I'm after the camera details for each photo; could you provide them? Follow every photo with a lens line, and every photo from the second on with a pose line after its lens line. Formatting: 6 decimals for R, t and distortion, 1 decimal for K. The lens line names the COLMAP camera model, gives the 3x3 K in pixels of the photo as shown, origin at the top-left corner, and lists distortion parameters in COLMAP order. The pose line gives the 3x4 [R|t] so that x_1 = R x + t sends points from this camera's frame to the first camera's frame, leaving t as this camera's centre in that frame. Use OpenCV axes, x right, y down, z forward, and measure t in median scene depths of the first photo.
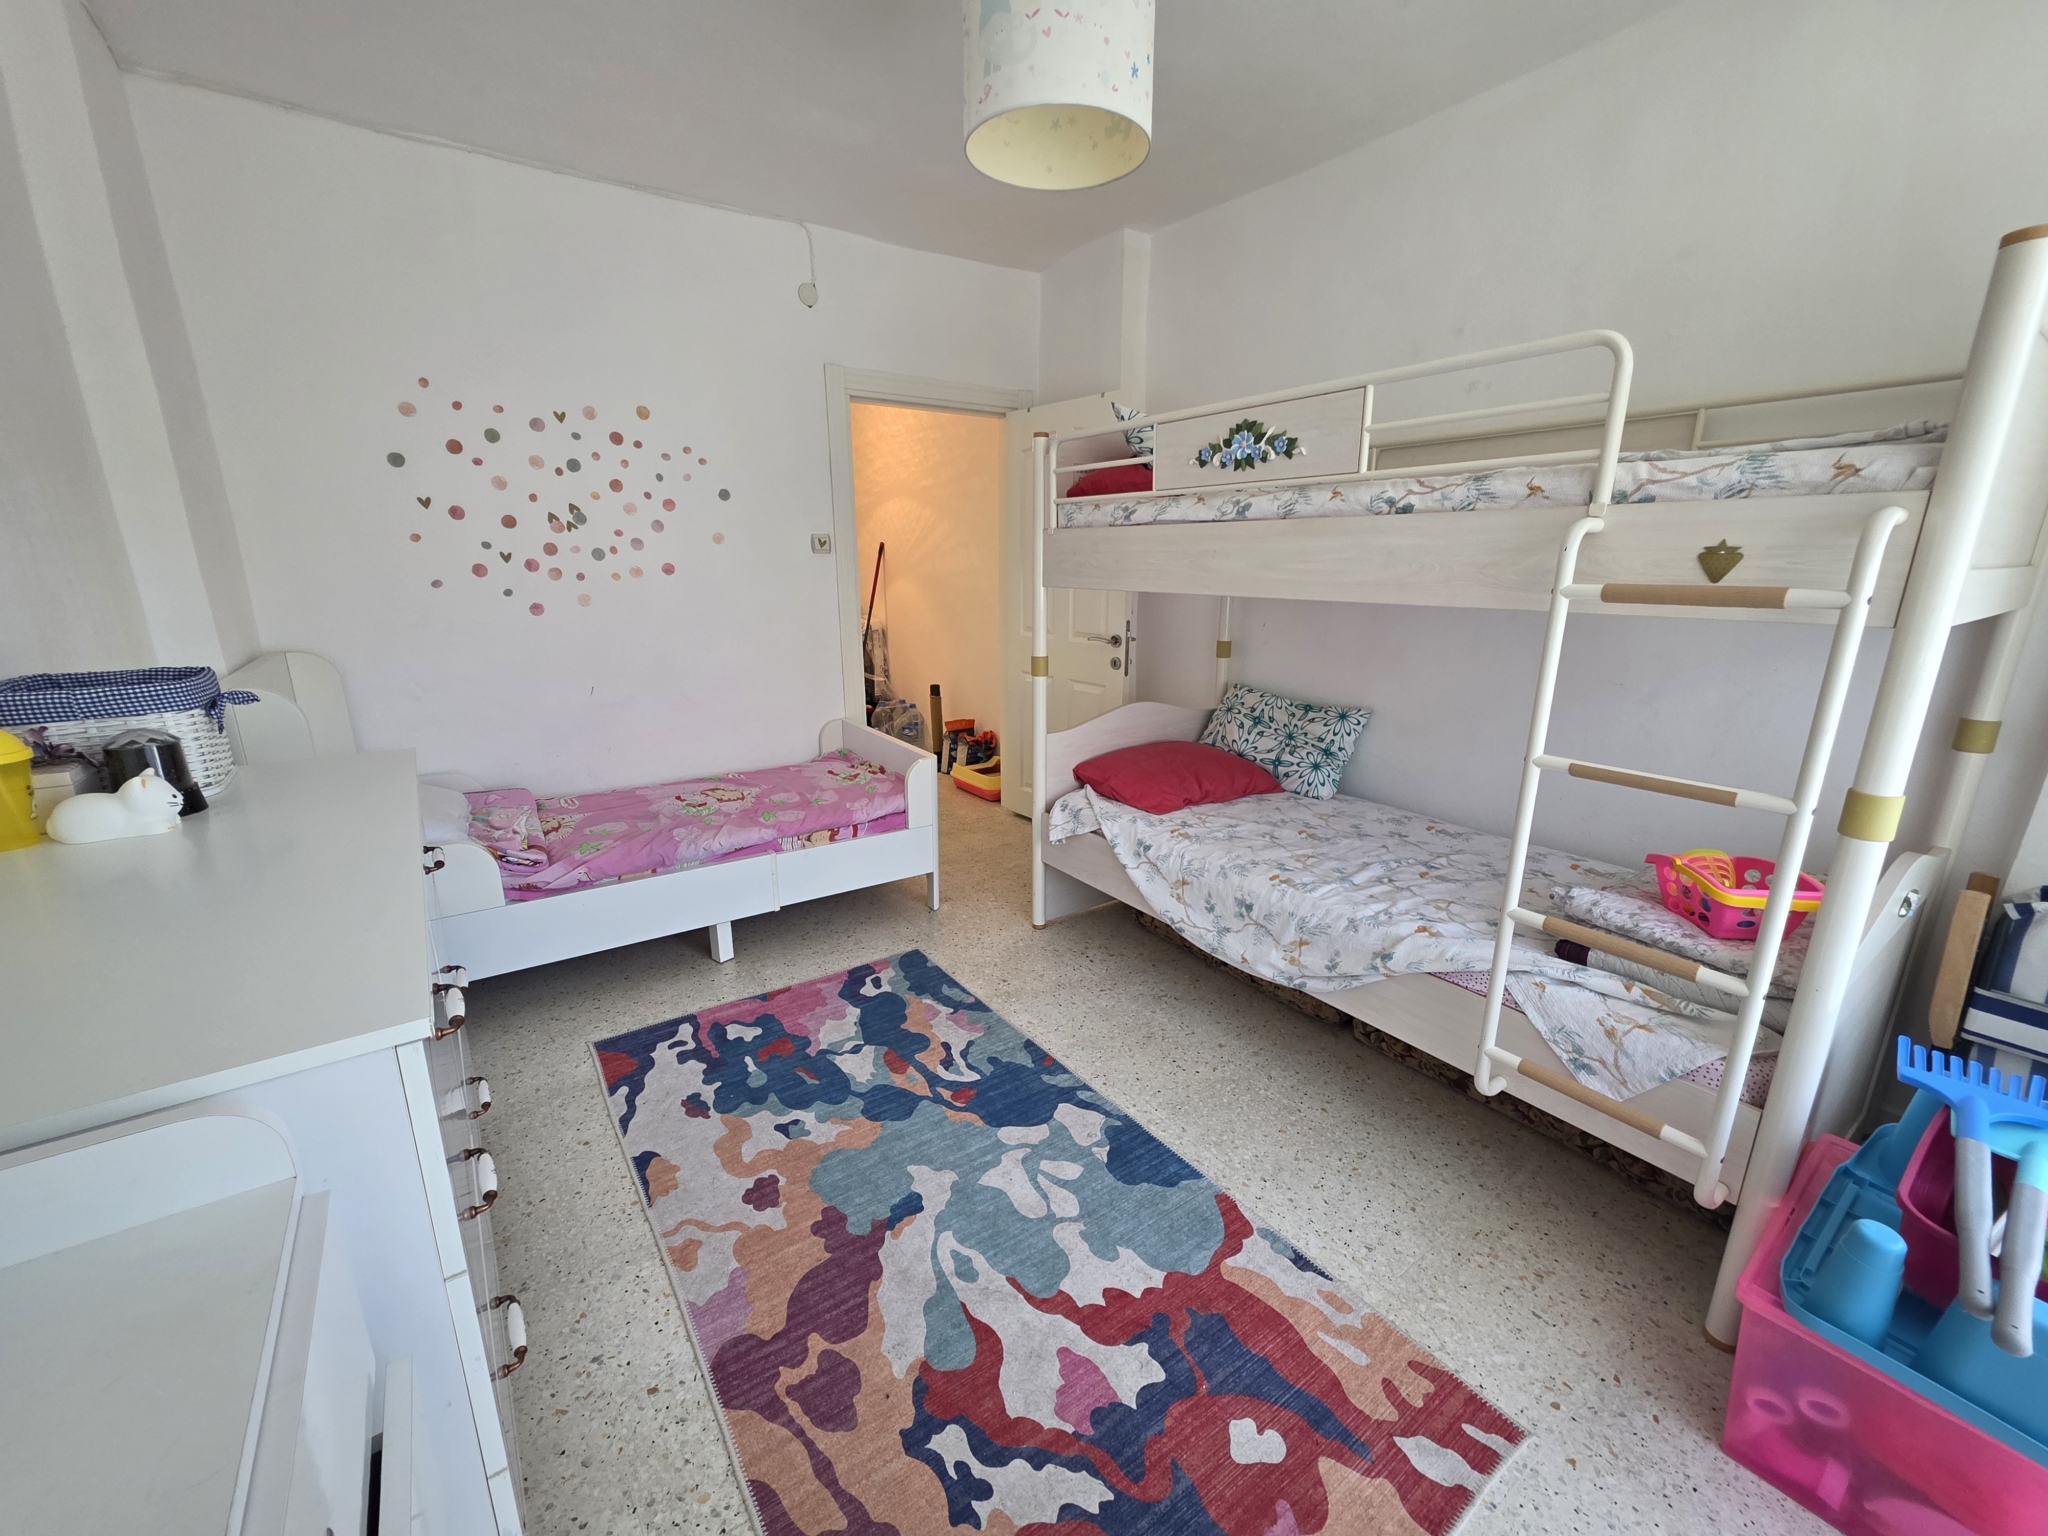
lens RADIAL K [[810.3, 0, 1034.8], [0, 810.3, 774.0], [0, 0, 1]] dist [0.000649, 0.000553]
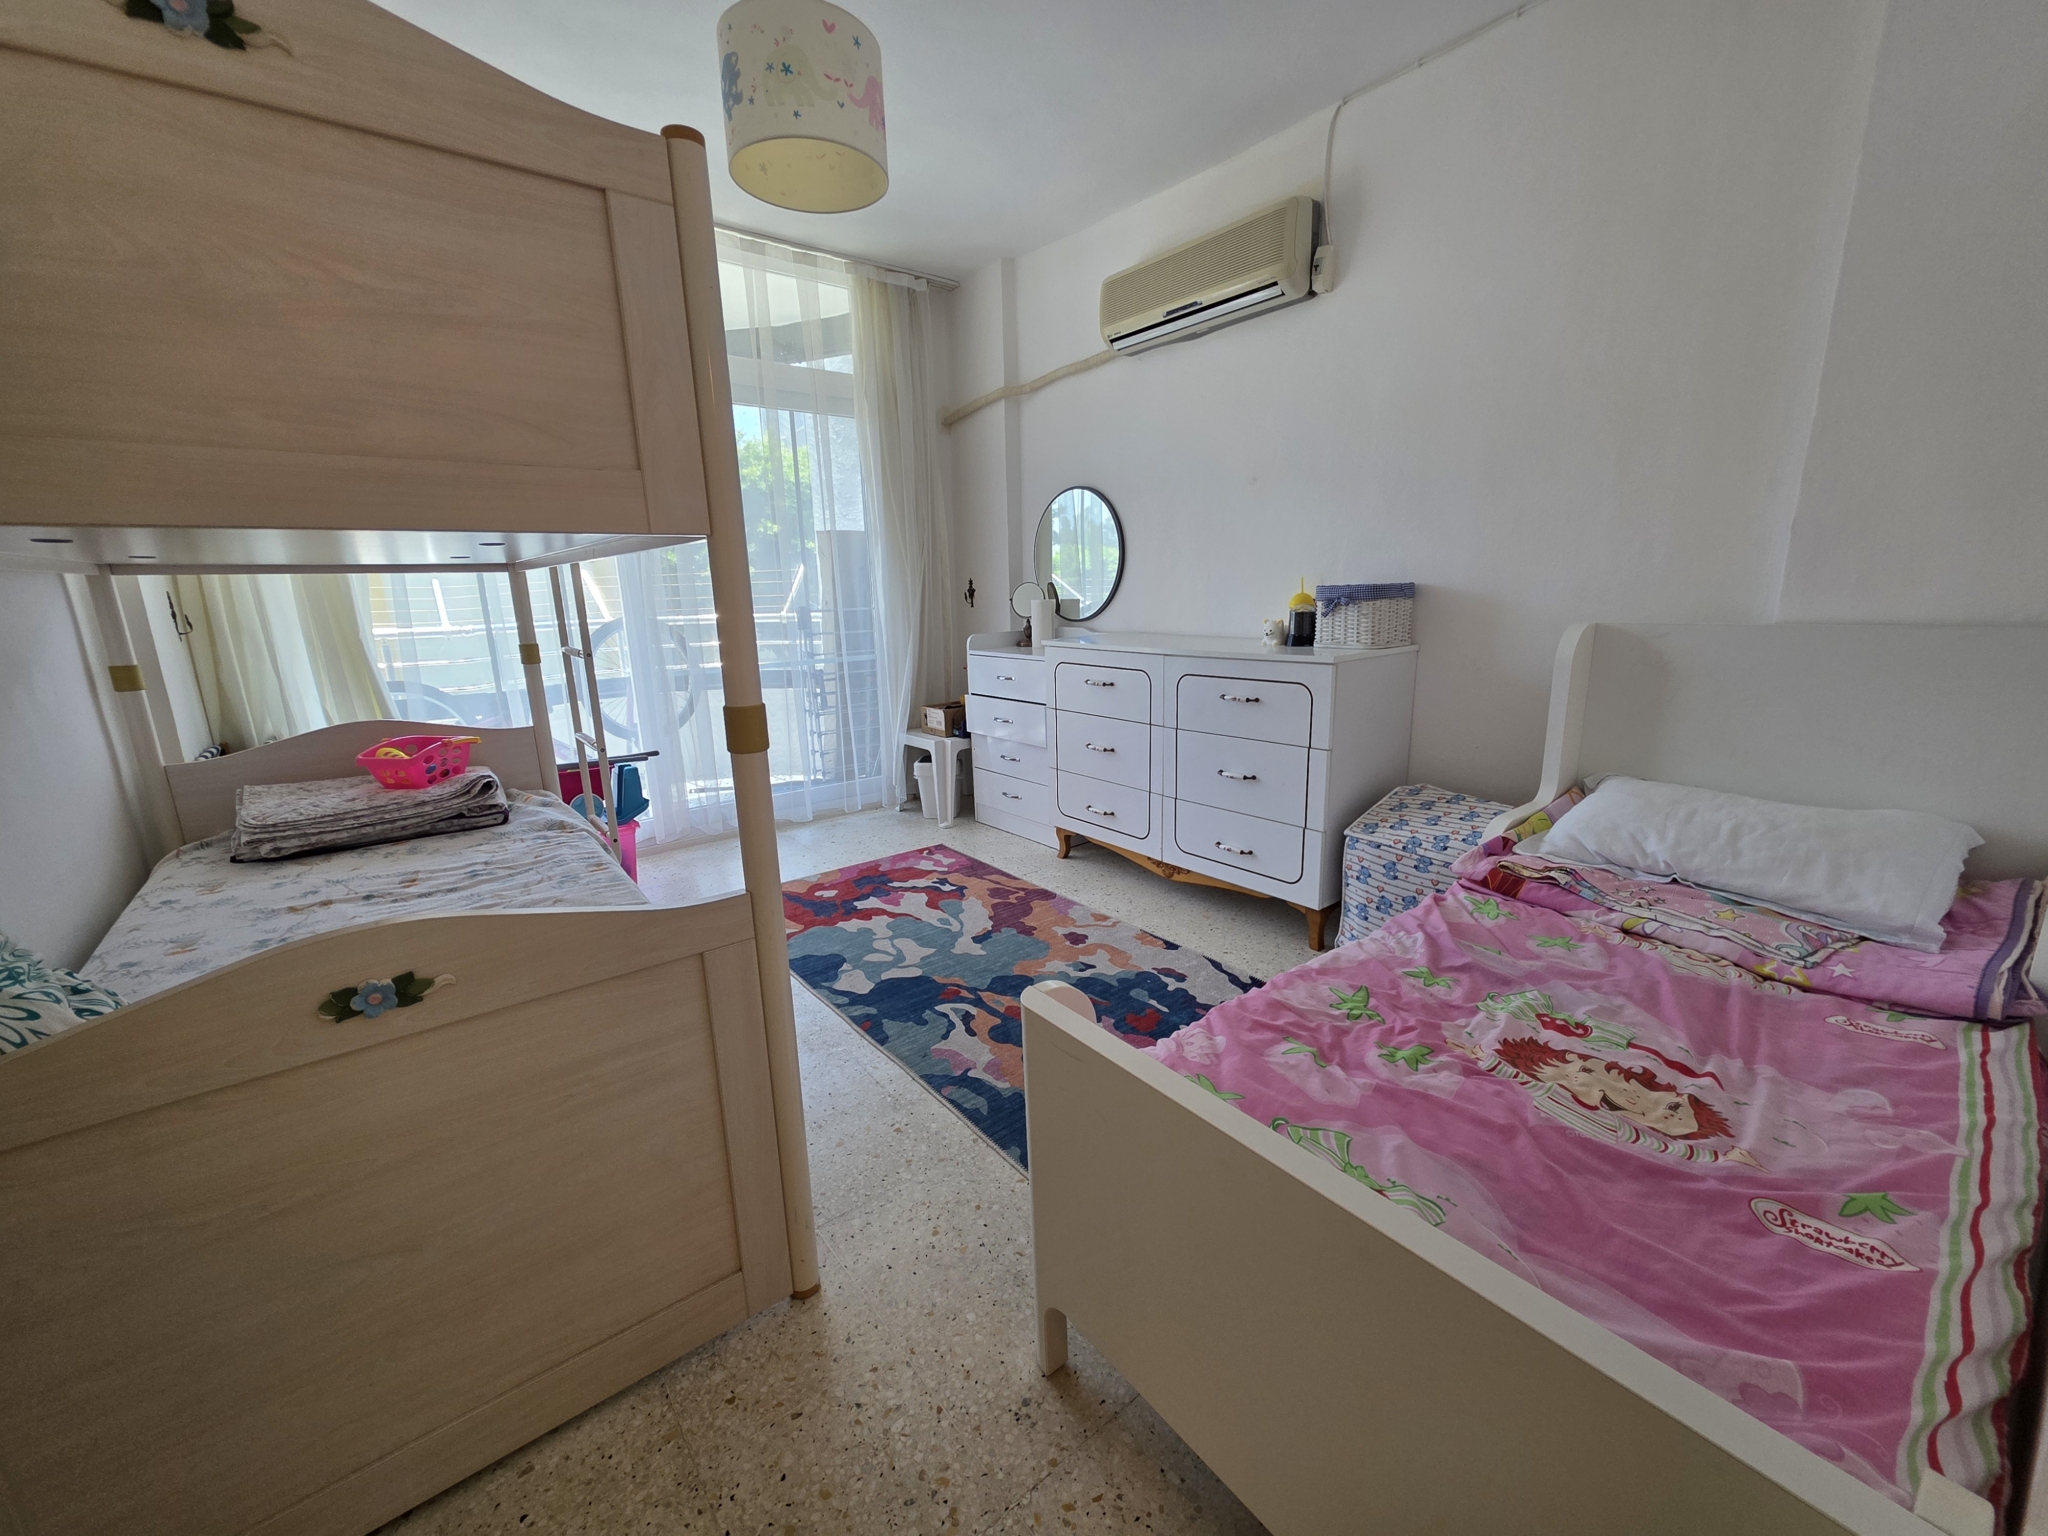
lens RADIAL K [[810.3, 0, 1034.8], [0, 810.3, 774.0], [0, 0, 1]] dist [0.000649, 0.000553]
pose [[-0.998591, 0.030754, -0.043235, -0.193879], [0.006794, 0.882288, 0.470662, -0.478697], [0.052620, 0.469705, -0.881254, 2.159677]]
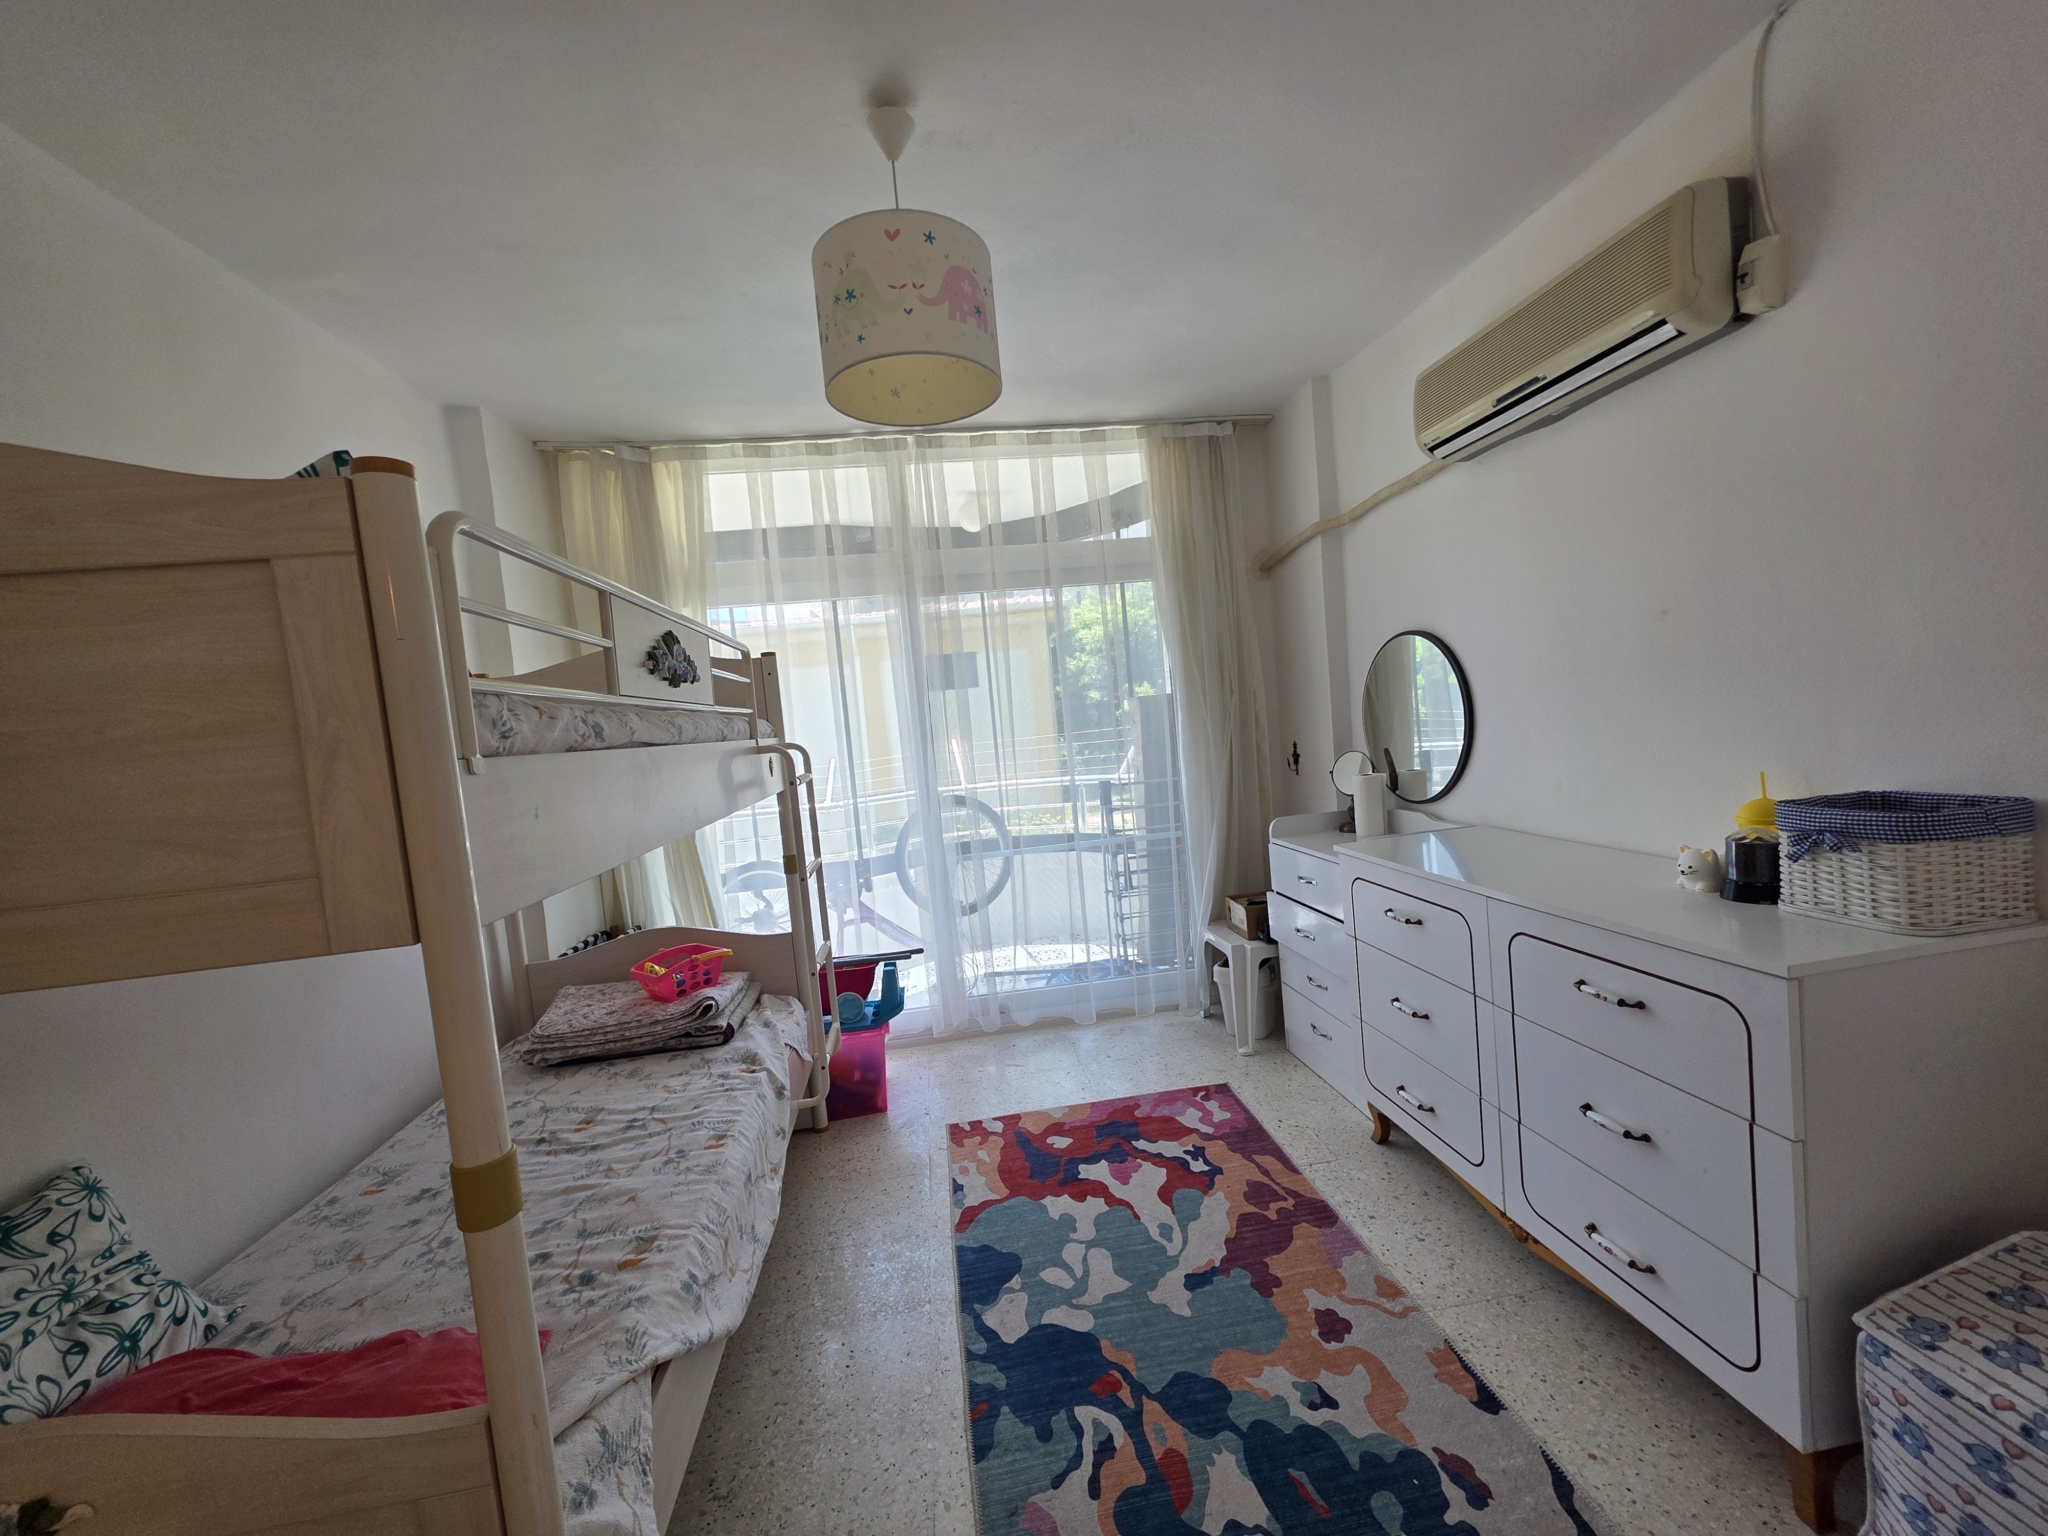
lens RADIAL K [[810.3, 0, 1034.8], [0, 810.3, 774.0], [0, 0, 1]] dist [0.000649, 0.000553]
pose [[-0.880407, 0.044244, 0.472151, -0.506954], [0.204117, 0.934044, 0.293085, -0.504599], [-0.428042, 0.354408, -0.831369, 1.726147]]
